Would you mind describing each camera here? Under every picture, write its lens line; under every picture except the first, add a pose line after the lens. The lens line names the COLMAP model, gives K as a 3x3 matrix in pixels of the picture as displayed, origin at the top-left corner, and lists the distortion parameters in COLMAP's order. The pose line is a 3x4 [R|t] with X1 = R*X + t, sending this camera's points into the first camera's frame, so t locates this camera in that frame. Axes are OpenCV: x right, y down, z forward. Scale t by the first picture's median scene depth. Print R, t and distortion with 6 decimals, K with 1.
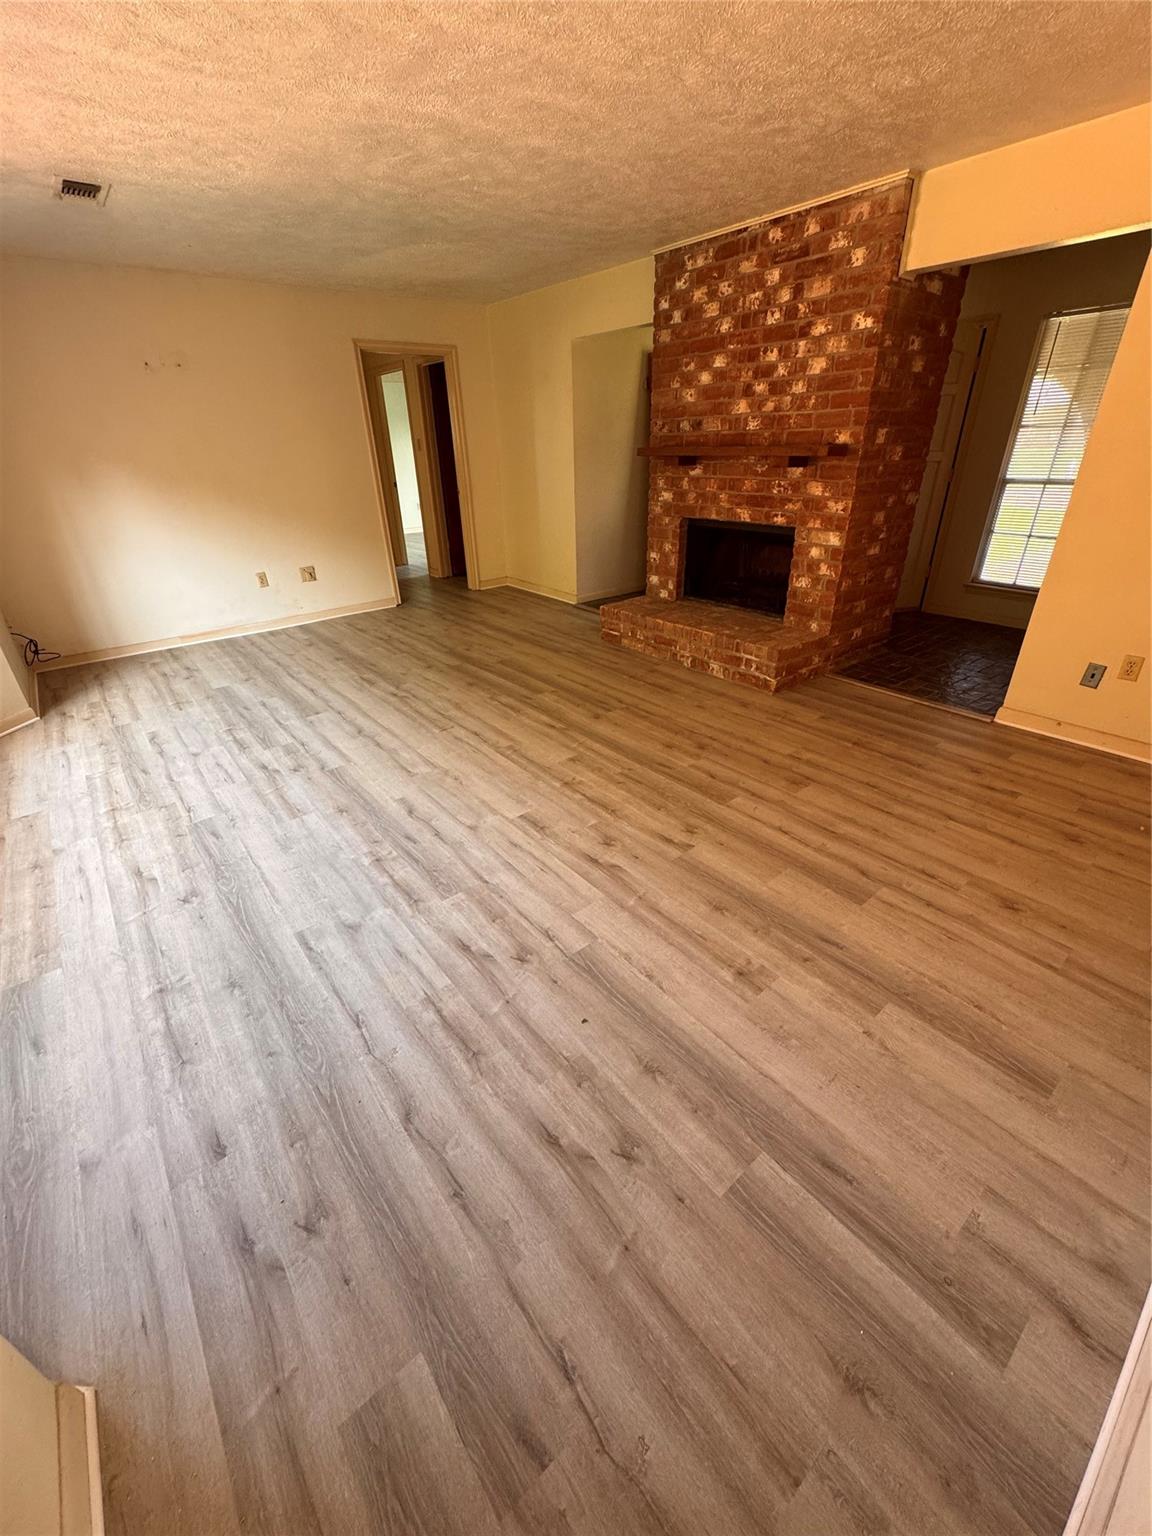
lens RADIAL K [[616.5, 0, 574.2], [0, 616.5, 764.7], [0, 0, 1]] dist [-0.003223, 0.000004]
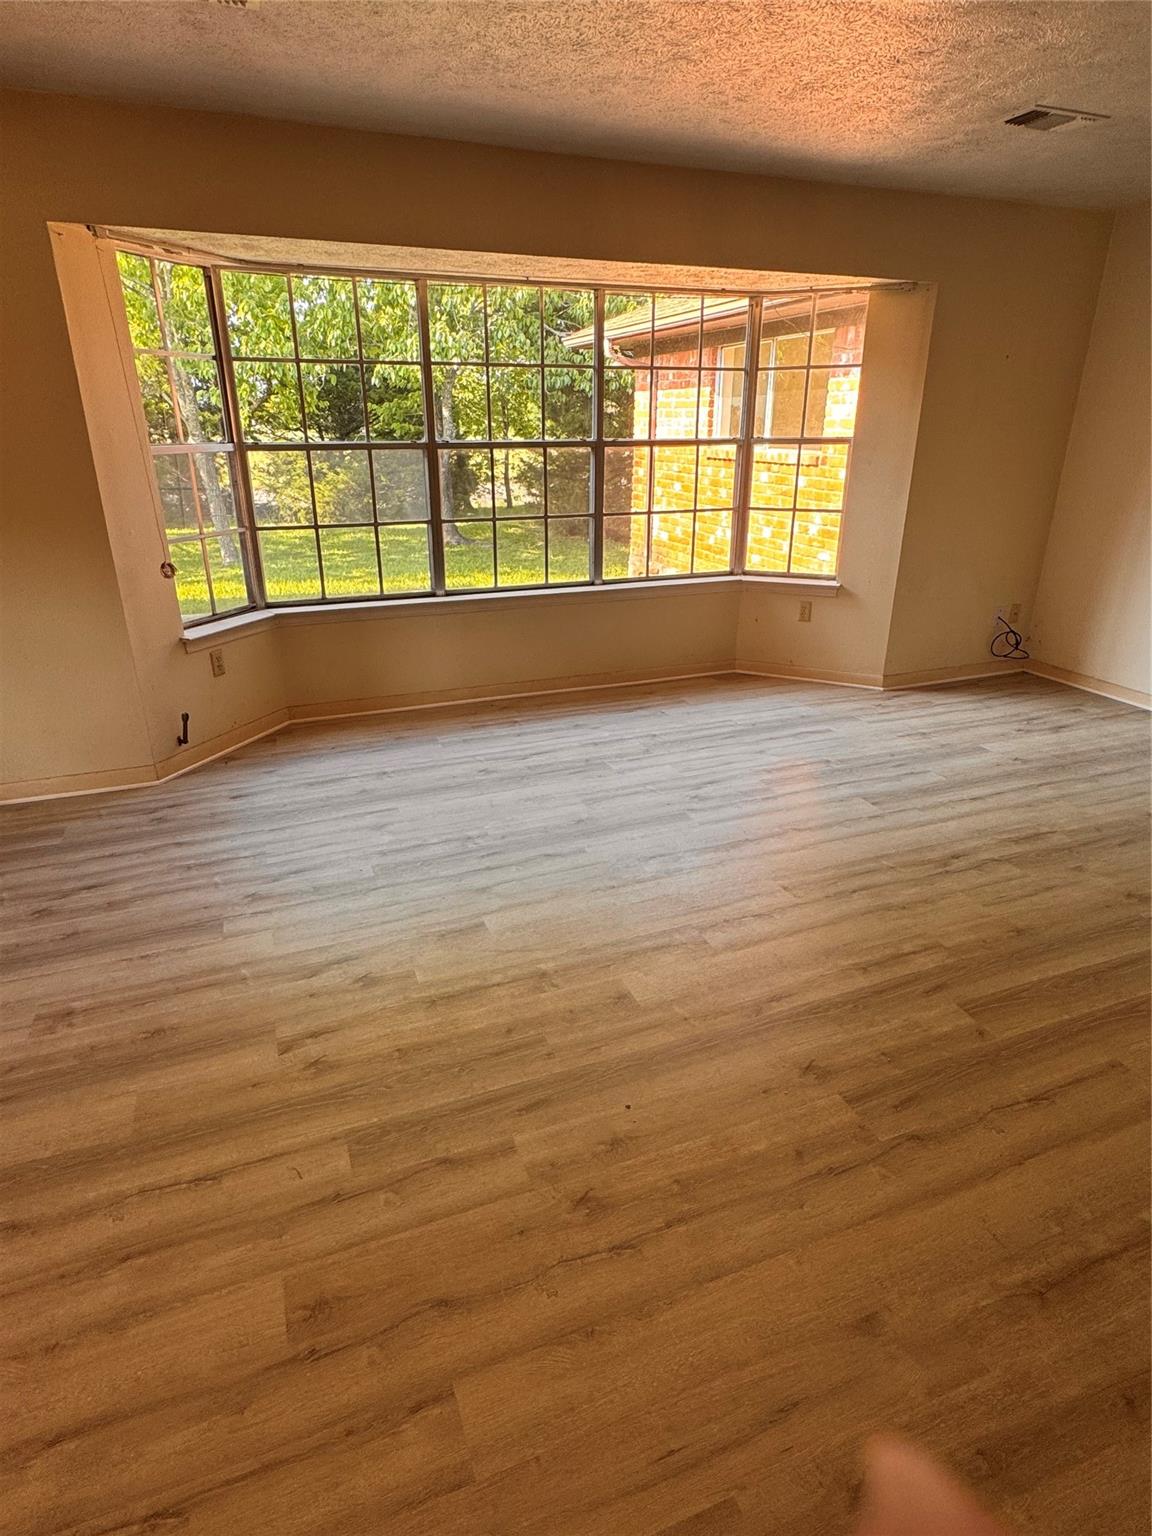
lens RADIAL K [[845.3, 0, 576.3], [0, 845.3, 768.3], [0, 0, 1]] dist [-0.003878, 0.002873]
pose [[-0.302588, 0.385822, -0.871540, 0.646240], [-0.440454, 0.754309, 0.486845, -0.561758], [0.845246, 0.531187, -0.058308, 0.995999]]
